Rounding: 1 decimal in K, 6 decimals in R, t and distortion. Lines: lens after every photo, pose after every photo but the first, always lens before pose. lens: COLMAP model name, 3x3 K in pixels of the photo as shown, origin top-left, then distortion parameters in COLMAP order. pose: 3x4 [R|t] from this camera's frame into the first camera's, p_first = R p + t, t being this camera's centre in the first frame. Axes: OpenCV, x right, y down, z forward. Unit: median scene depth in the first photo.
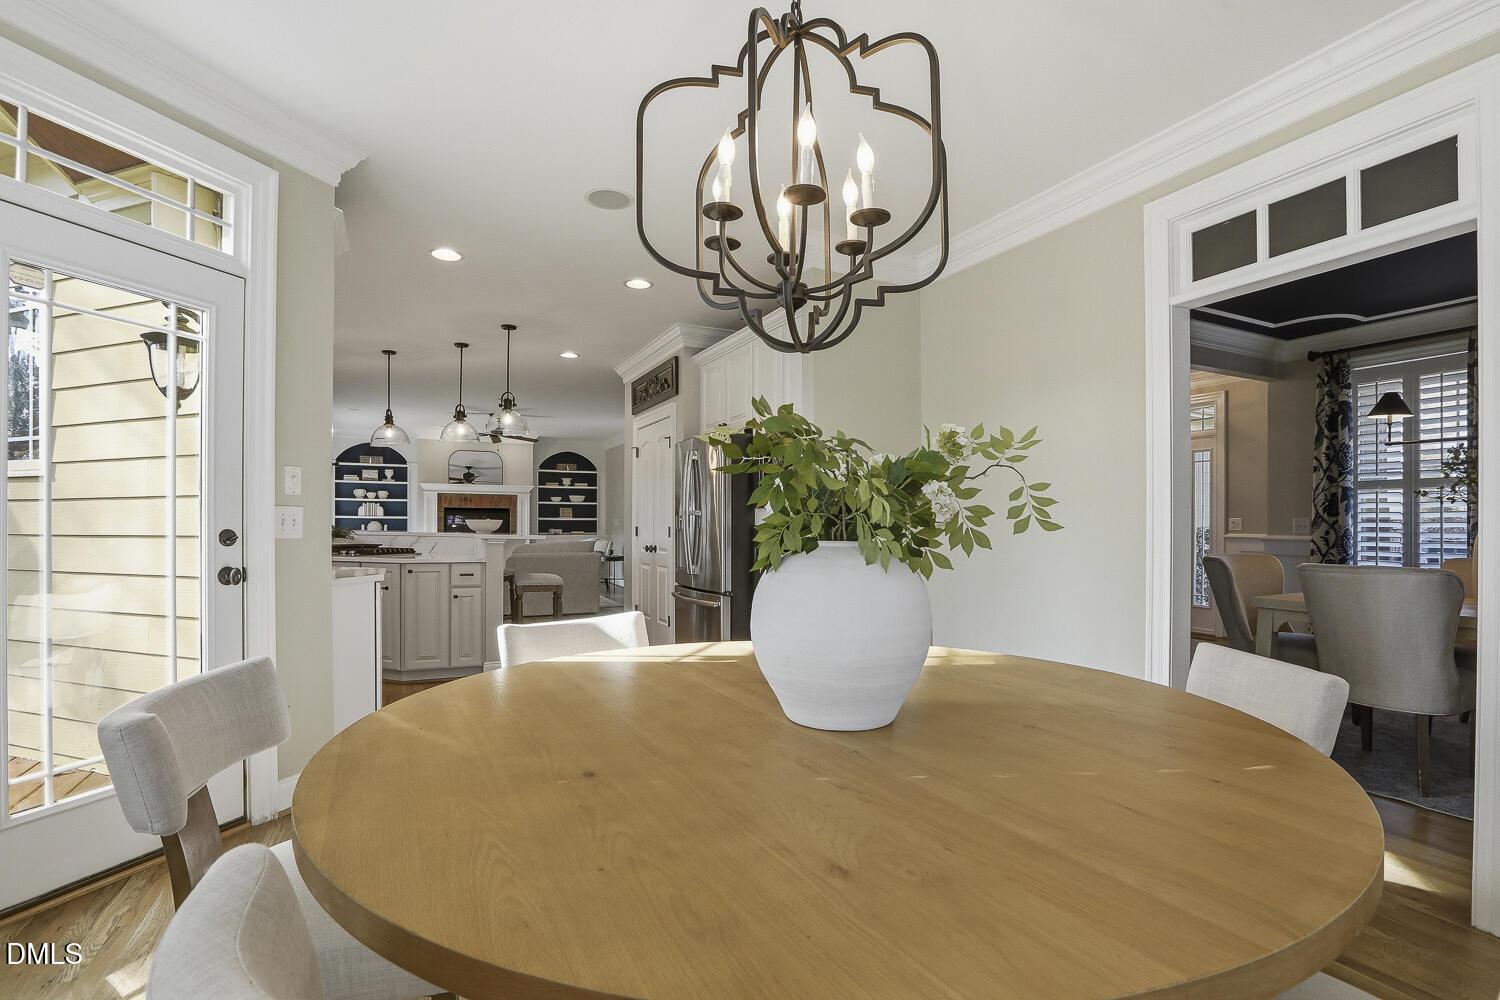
lens RADIAL K [[760.7, 0, 746.5], [0, 760.7, 528.6], [0, 0, 1]] dist [-0.002078, -0.000269]
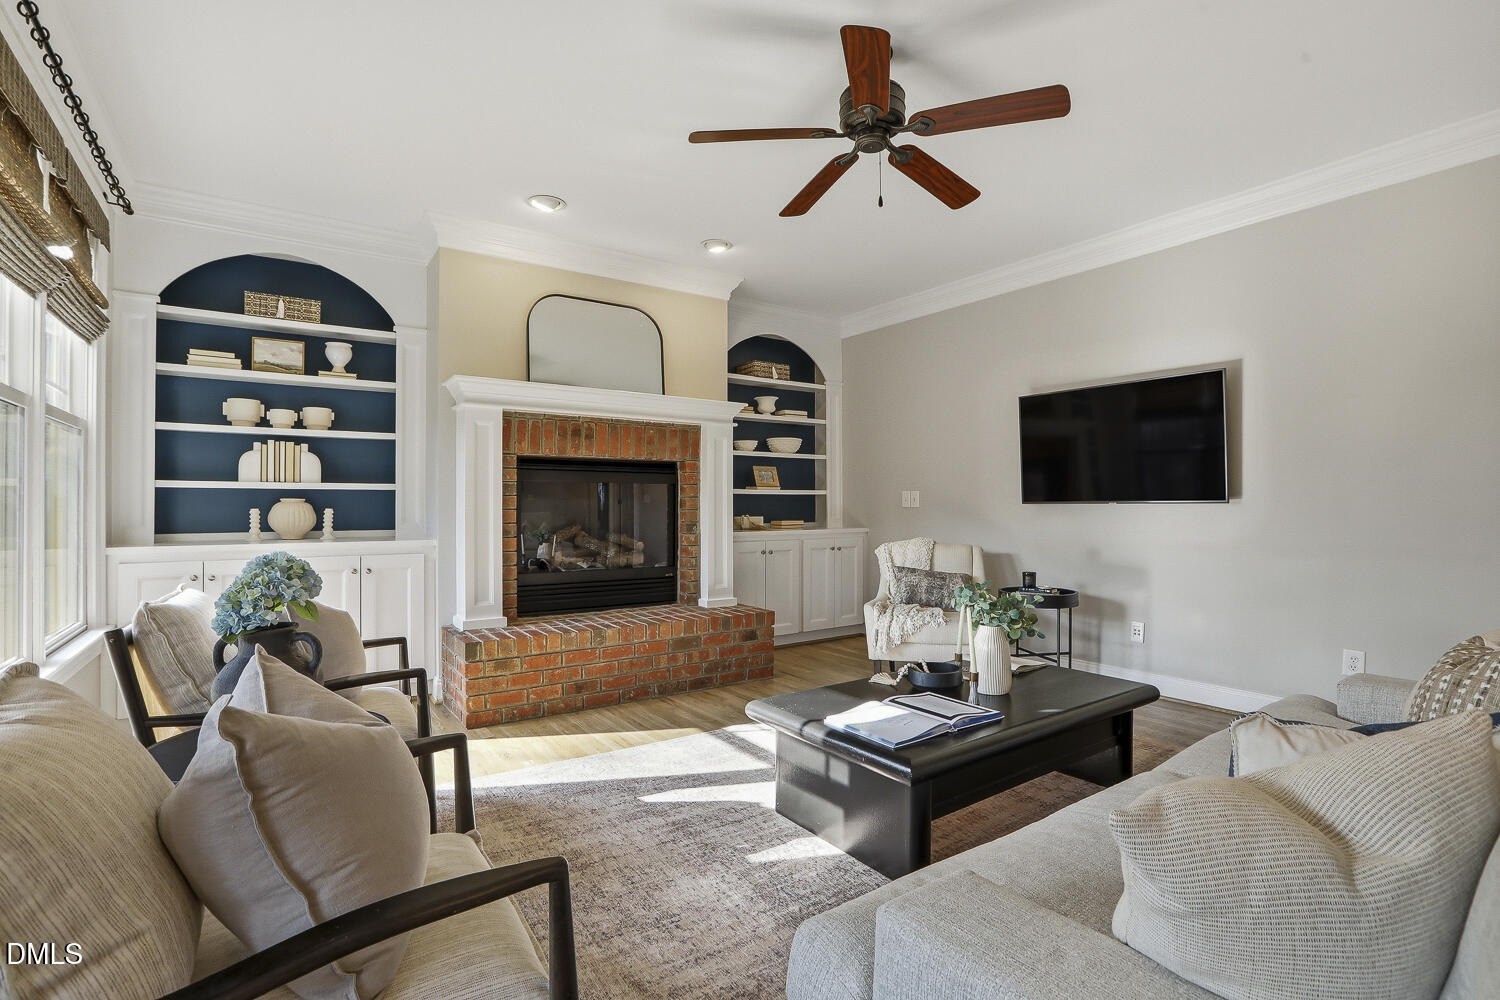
lens RADIAL K [[706.0, 0, 750.0], [0, 706.0, 500.0], [0, 0, 1]] dist [-0.015723, 0.000088]
pose [[0.984793, -0.009562, 0.173469, -0.347041], [0.013035, 0.999737, -0.018892, -0.000545], [-0.173242, 0.020866, 0.984658, 0.667583]]
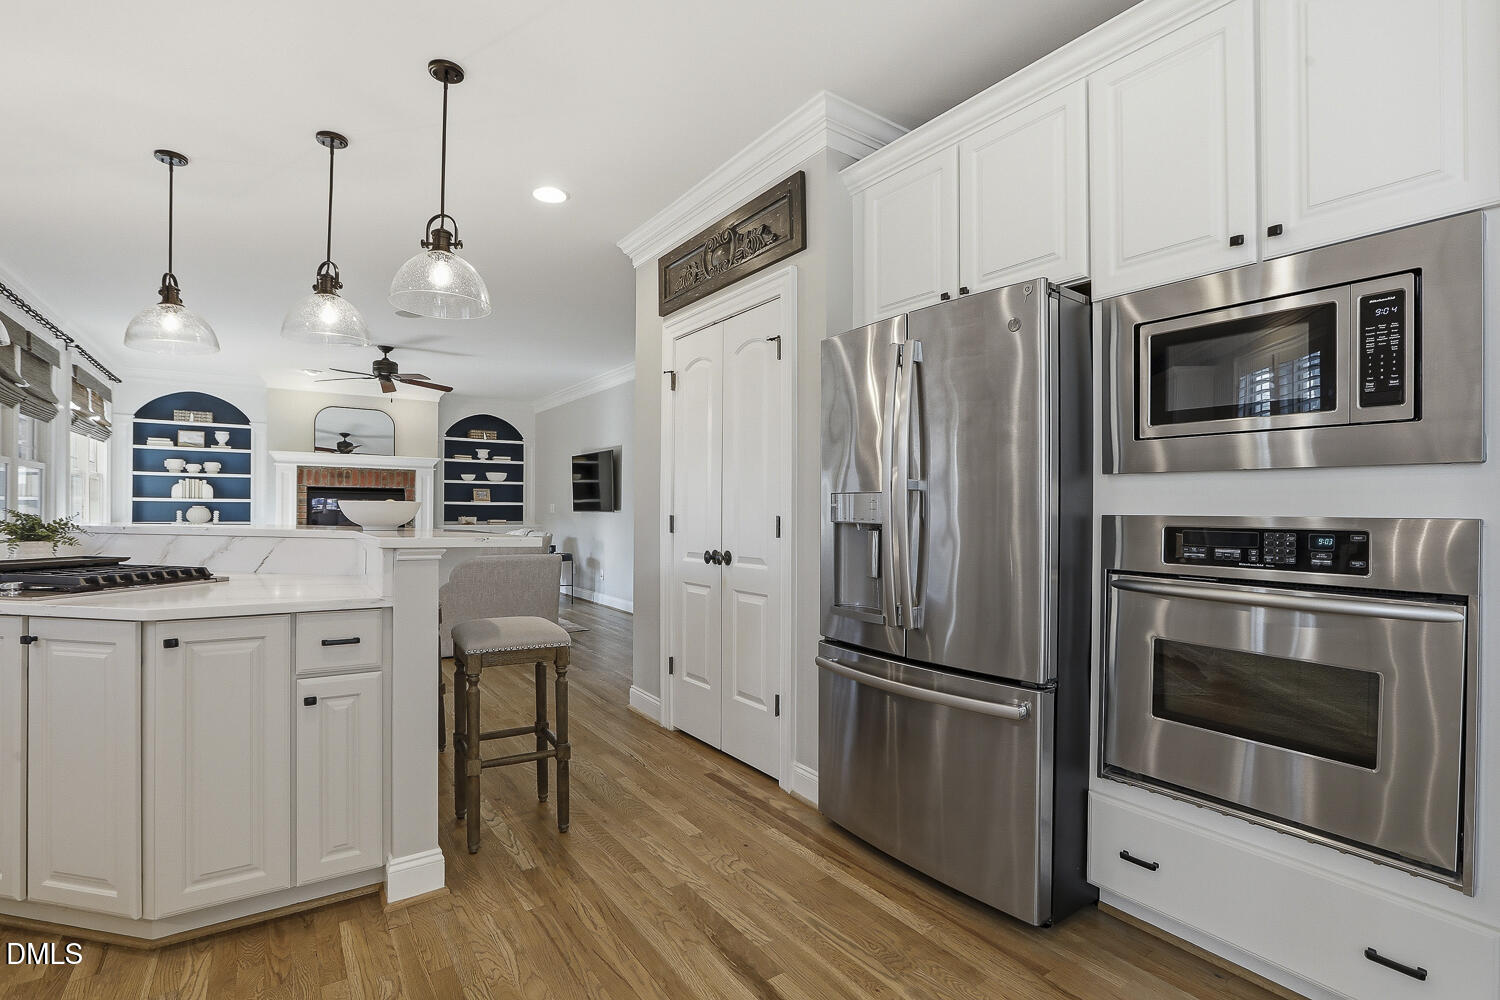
lens RADIAL K [[699.4, 0, 747.8], [0, 699.4, 510.1], [0, 0, 1]] dist [-0.018013, 0.000867]
pose [[0.984520, 0.000214, 0.175270, -0.107512], [0.000697, 0.999987, -0.005135, -0.002288], [-0.175269, 0.005178, 0.984507, 0.292863]]
